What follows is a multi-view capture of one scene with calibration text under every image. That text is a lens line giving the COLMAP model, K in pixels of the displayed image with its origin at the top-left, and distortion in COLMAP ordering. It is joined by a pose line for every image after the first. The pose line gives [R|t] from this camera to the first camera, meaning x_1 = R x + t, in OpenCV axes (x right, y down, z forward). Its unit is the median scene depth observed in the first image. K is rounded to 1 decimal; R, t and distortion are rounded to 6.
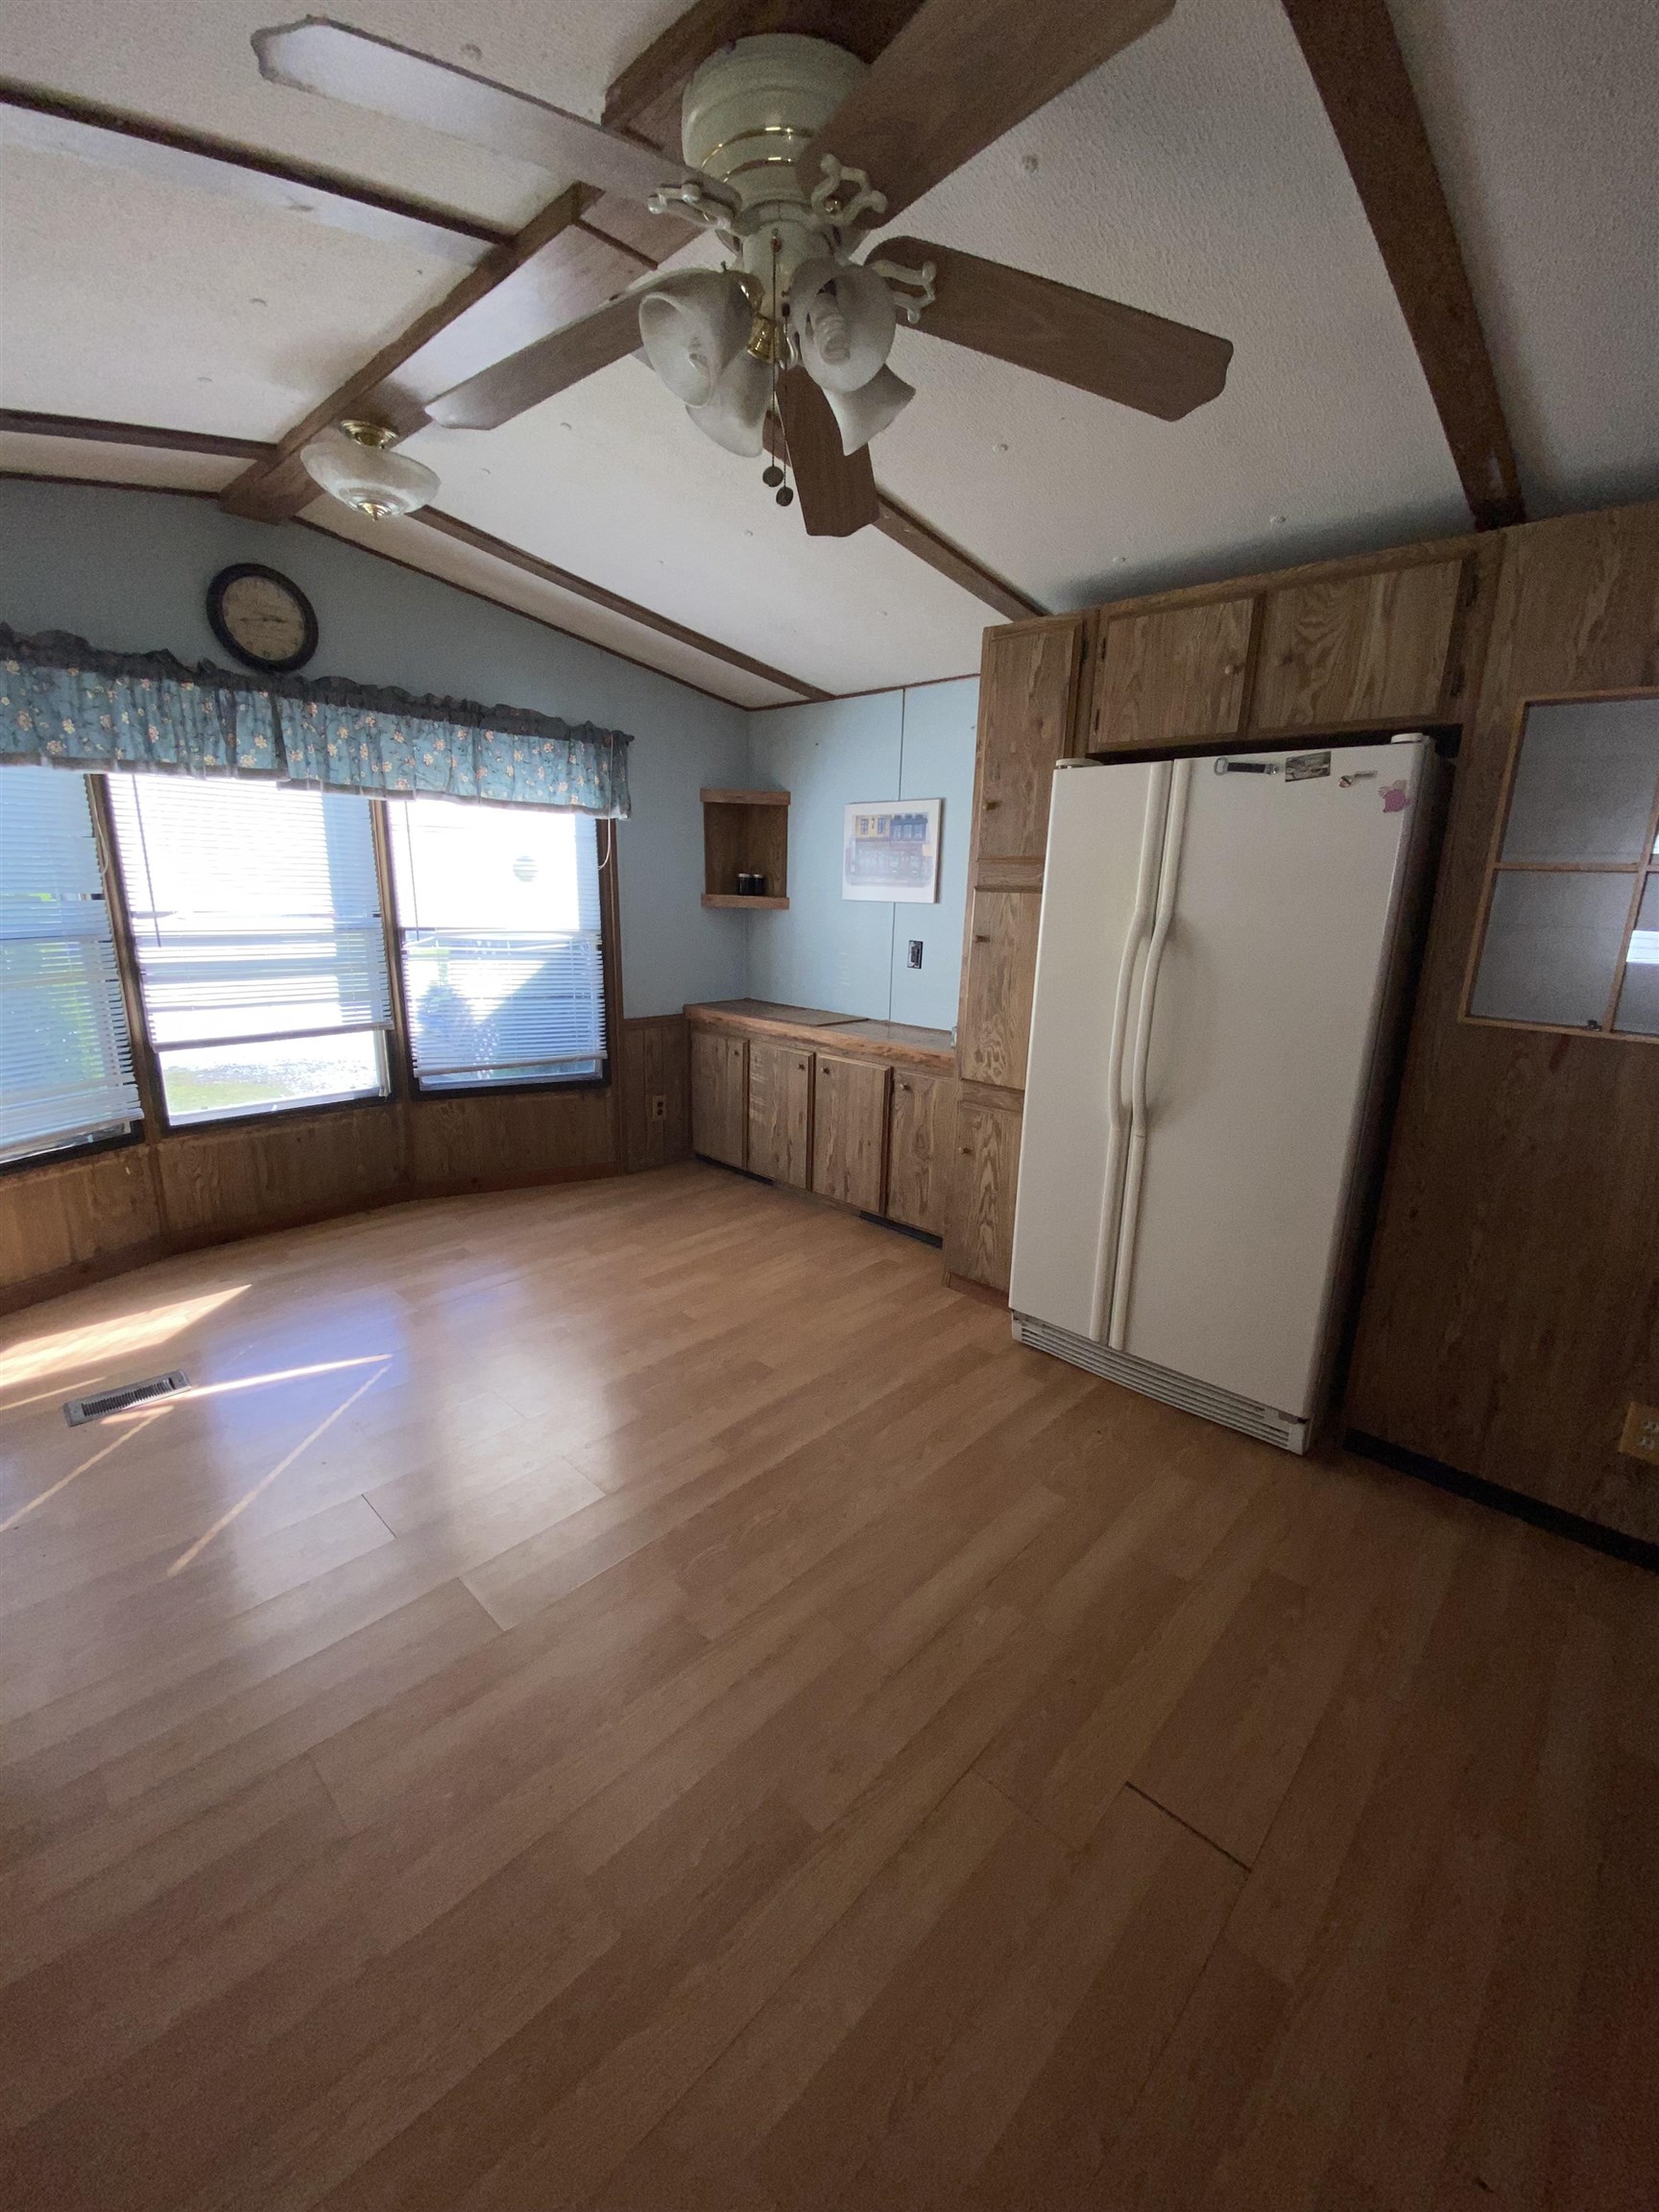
lens RADIAL K [[896.5, 0, 858.2], [0, 896.5, 1113.9], [0, 0, 1]] dist [-0.027552, -0.000470]
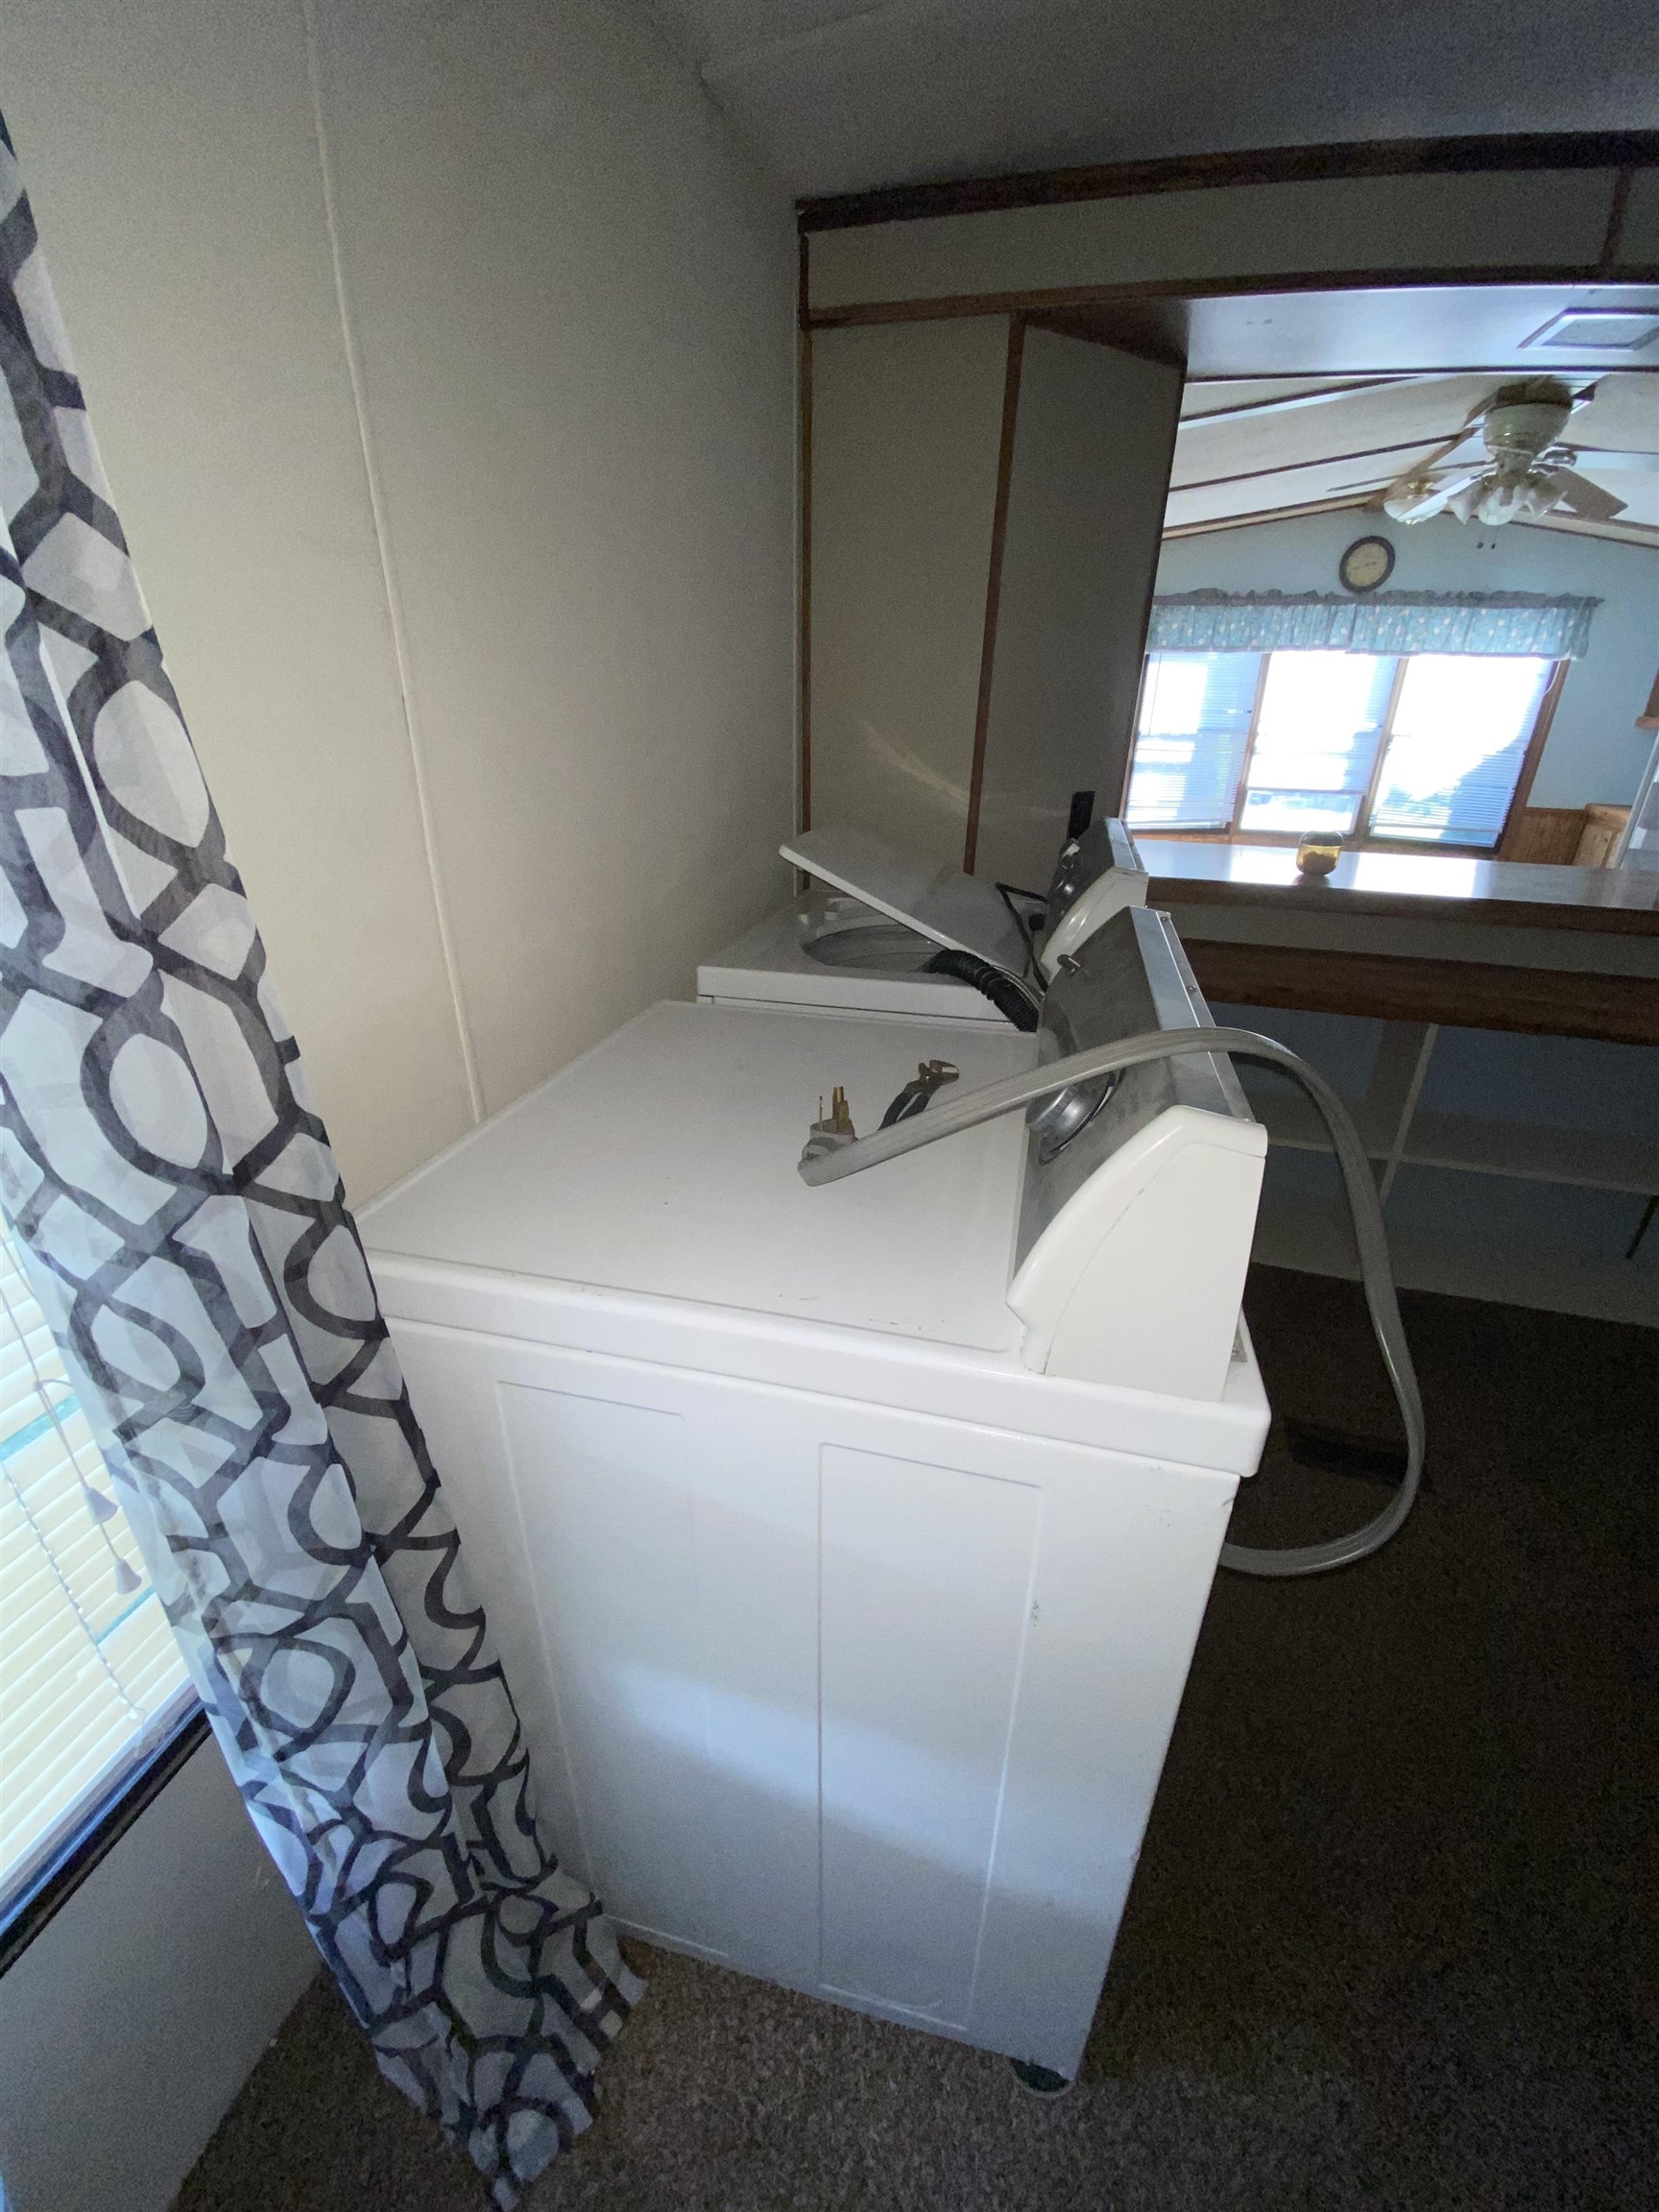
lens RADIAL K [[901.4, 0, 821.1], [0, 901.4, 1120.0], [0, 0, 1]] dist [-0.000730, -0.007543]
pose [[0.431348, 0.348889, -0.831995, 0.794288], [-0.235282, 0.933789, 0.269593, 0.308185], [0.870966, 0.079465, 0.484876, -0.833516]]
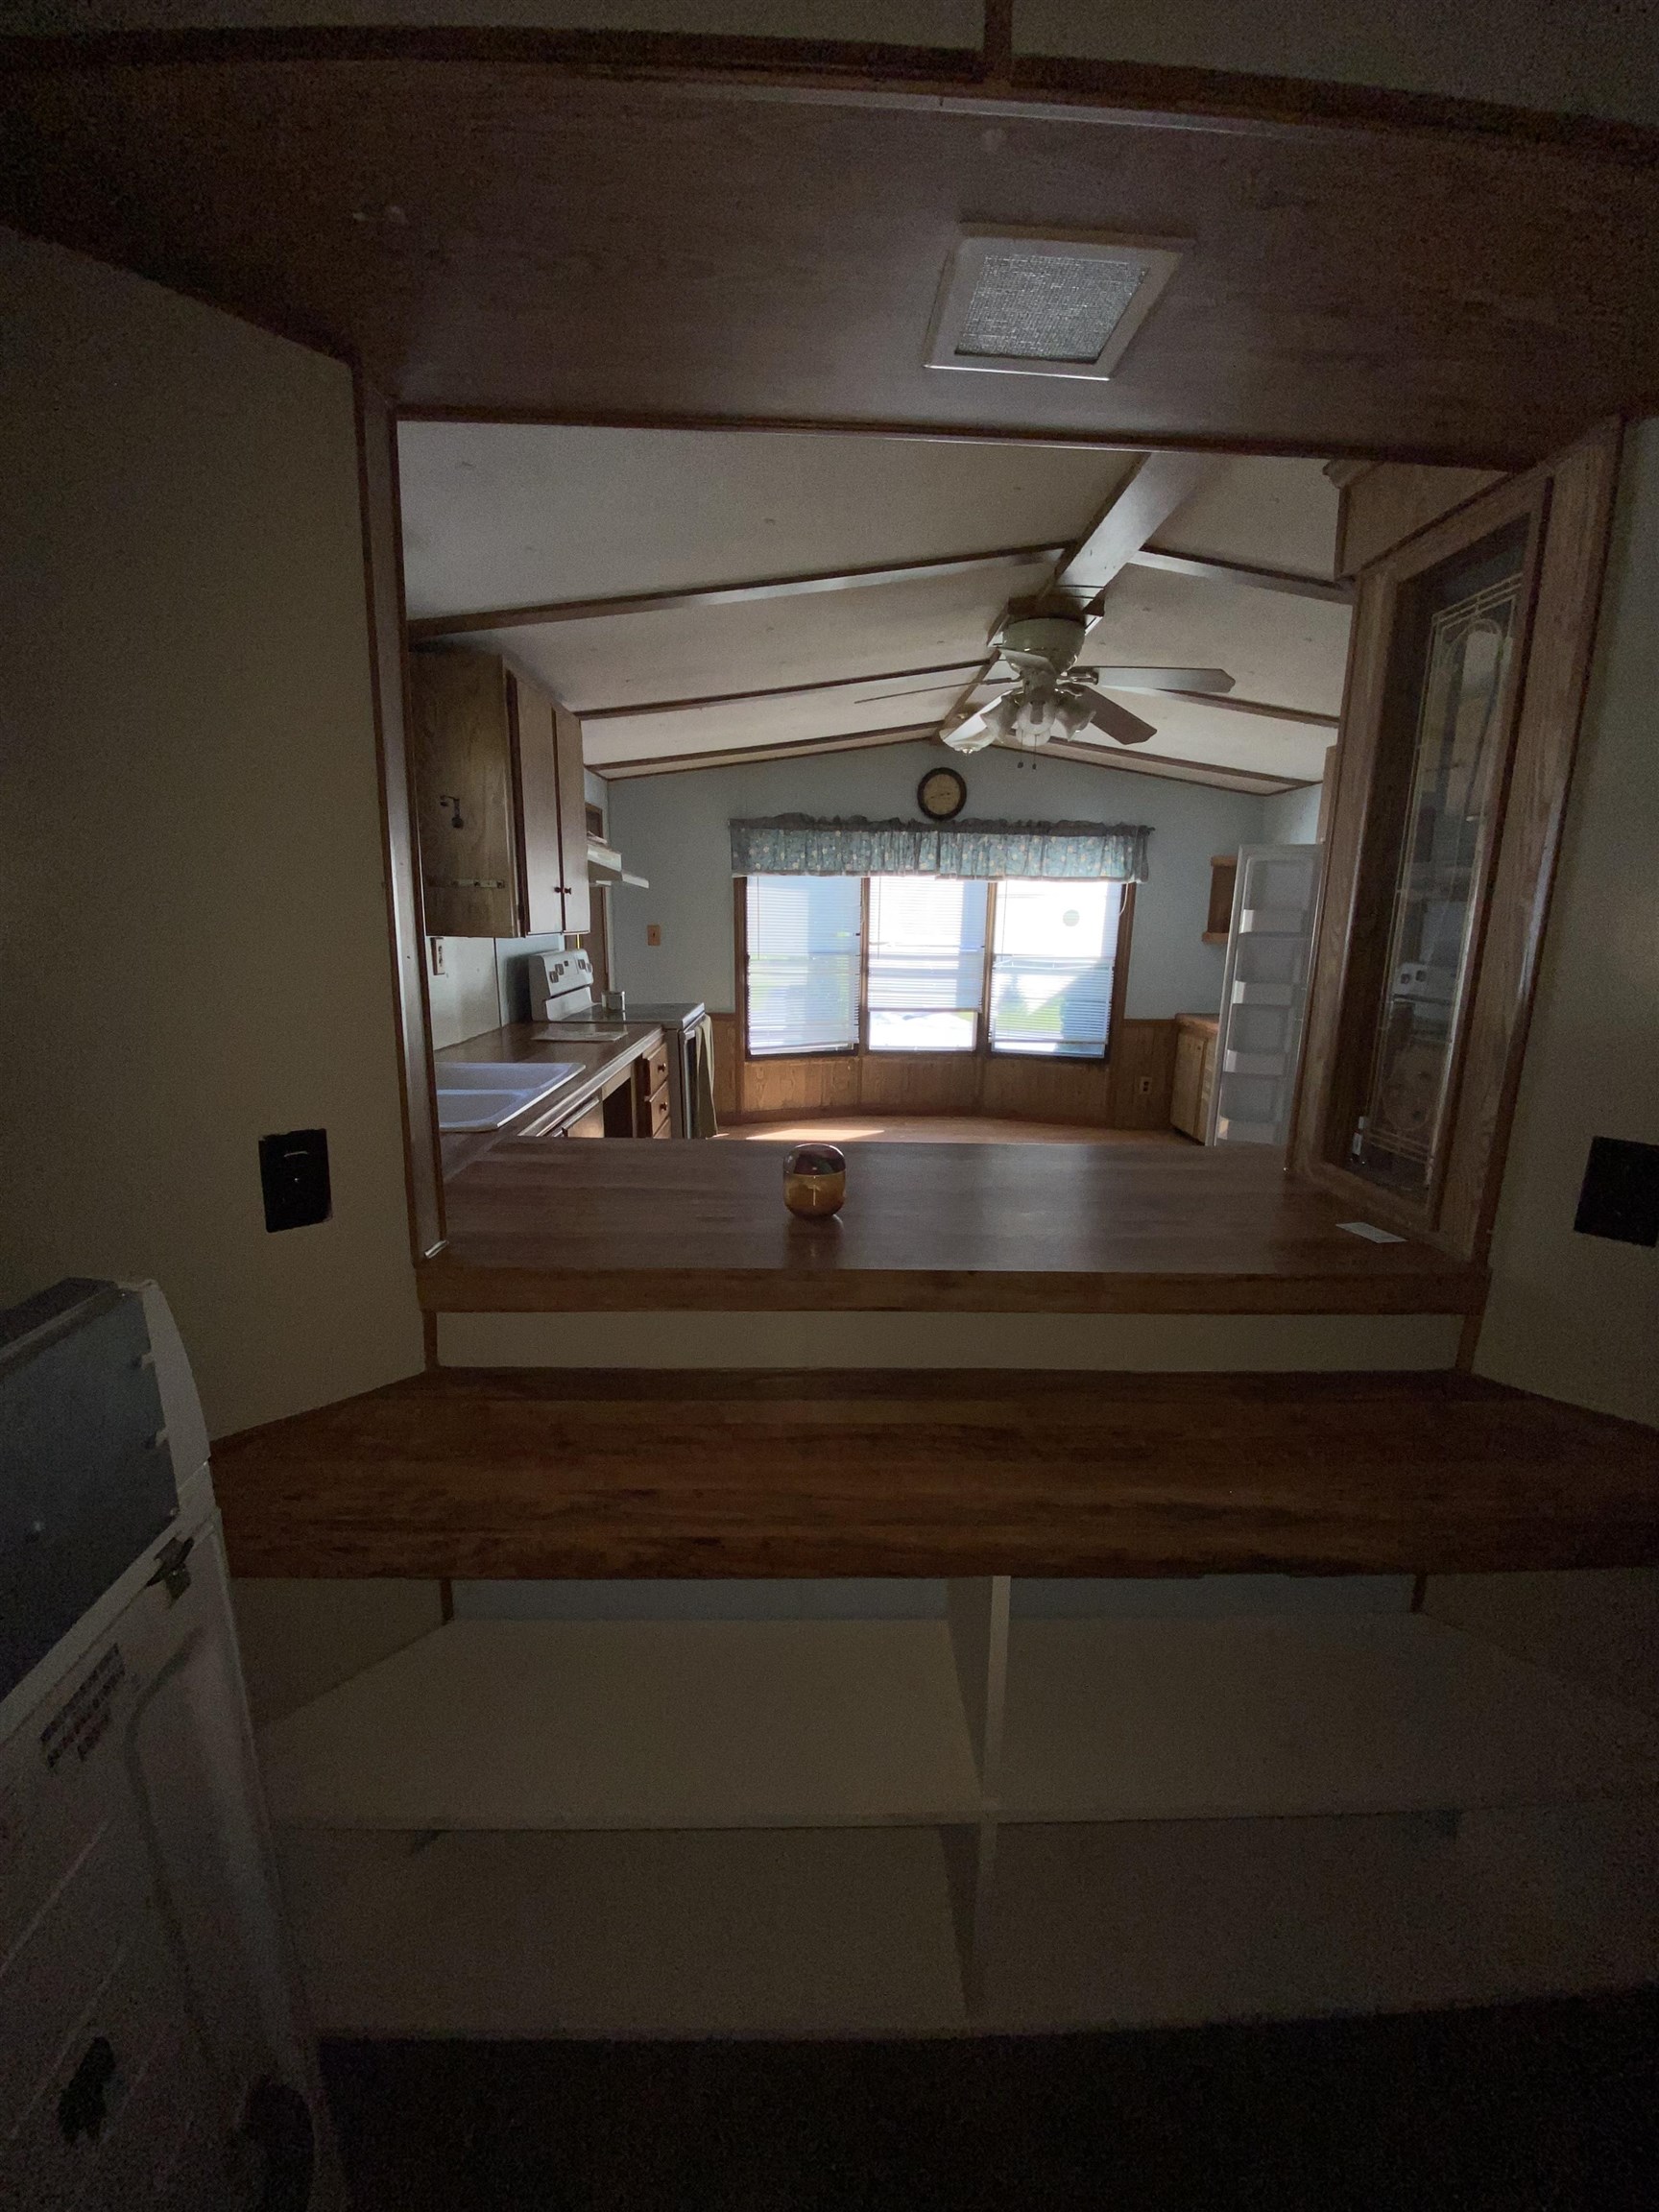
lens RADIAL K [[872.6, 0, 827.7], [0, 872.6, 1118.8], [0, 0, 1]] dist [0.072026, -0.000008]
pose [[0.683798, 0.132711, -0.717501, 0.582085], [-0.179399, 0.983715, 0.010979, 0.158900], [0.707274, 0.121211, 0.696471, -0.418182]]
